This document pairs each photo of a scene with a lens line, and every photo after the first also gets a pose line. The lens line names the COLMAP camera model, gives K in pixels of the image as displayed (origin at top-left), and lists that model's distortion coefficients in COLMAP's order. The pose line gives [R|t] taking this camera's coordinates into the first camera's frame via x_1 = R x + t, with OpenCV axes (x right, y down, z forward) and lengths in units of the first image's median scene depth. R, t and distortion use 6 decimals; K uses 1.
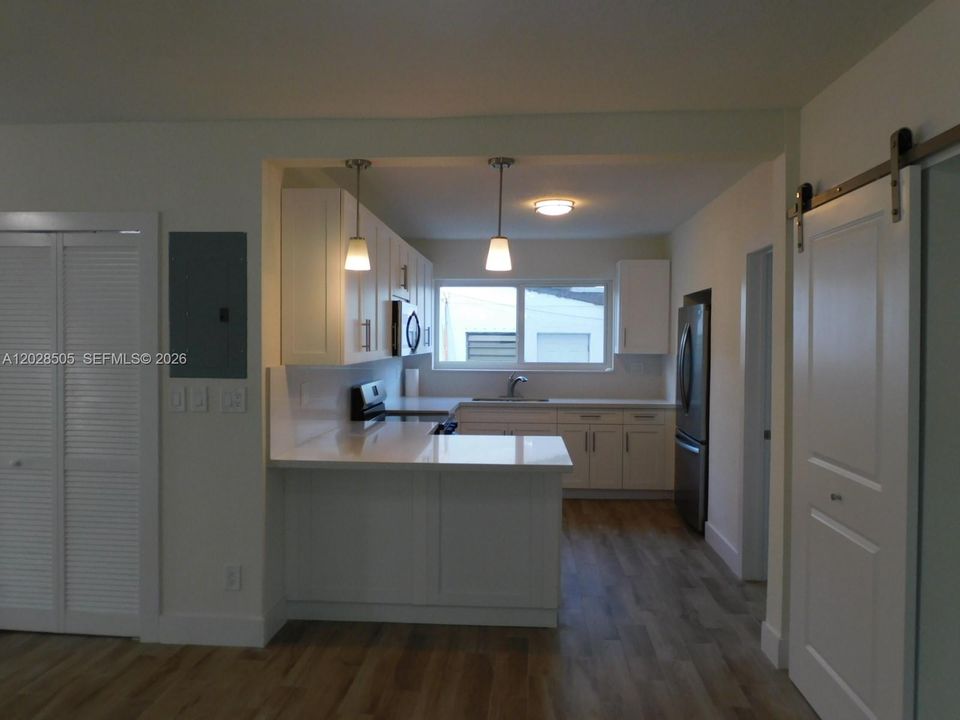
lens RADIAL K [[683.5, 0, 480.0], [0, 683.5, 360.0], [0, 0, 1]] dist [-0.003408, -0.001286]
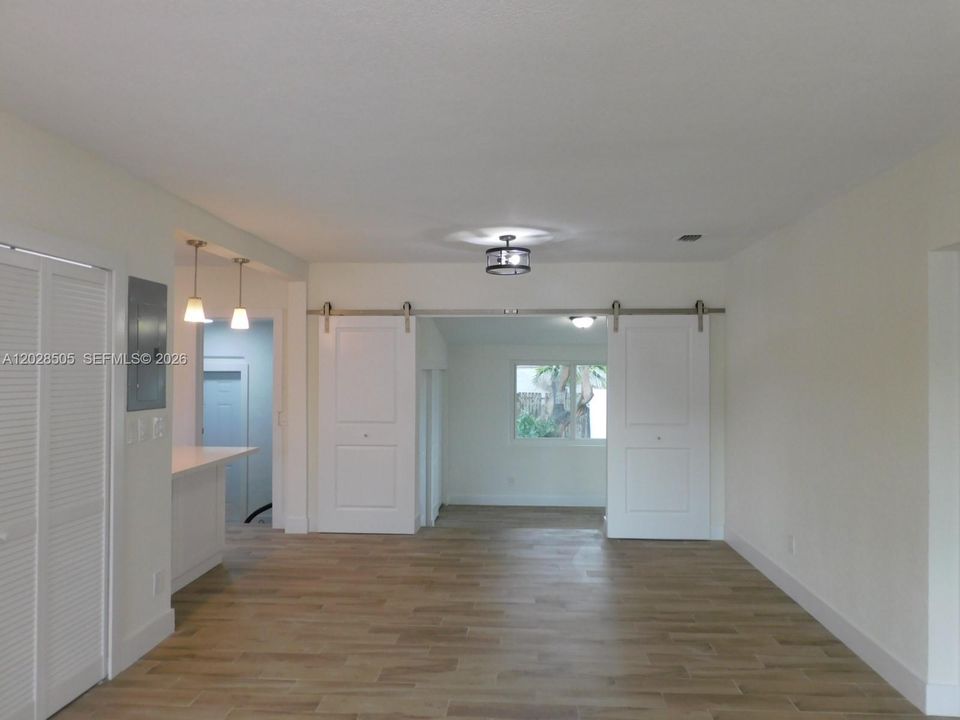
lens RADIAL K [[683.5, 0, 480.0], [0, 683.5, 360.0], [0, 0, 1]] dist [-0.003408, -0.001286]
pose [[-0.009873, 0.009480, 0.999906, -4.243972], [0.024562, 0.999656, -0.009235, -0.089138], [-0.999650, 0.024468, -0.010103, 1.285193]]
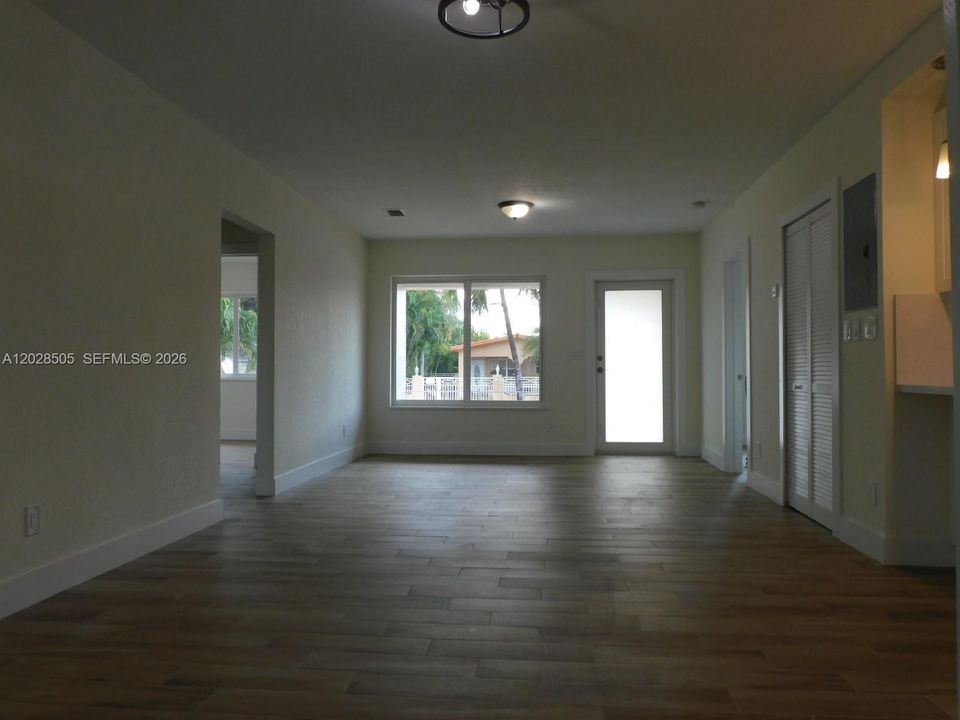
lens RADIAL K [[683.5, 0, 480.0], [0, 683.5, 360.0], [0, 0, 1]] dist [-0.003408, -0.001286]
pose [[-0.016885, -0.025690, -0.999527, 2.039911], [-0.025399, 0.999358, -0.025257, 0.424334], [0.999535, 0.024960, -0.017527, 1.100798]]
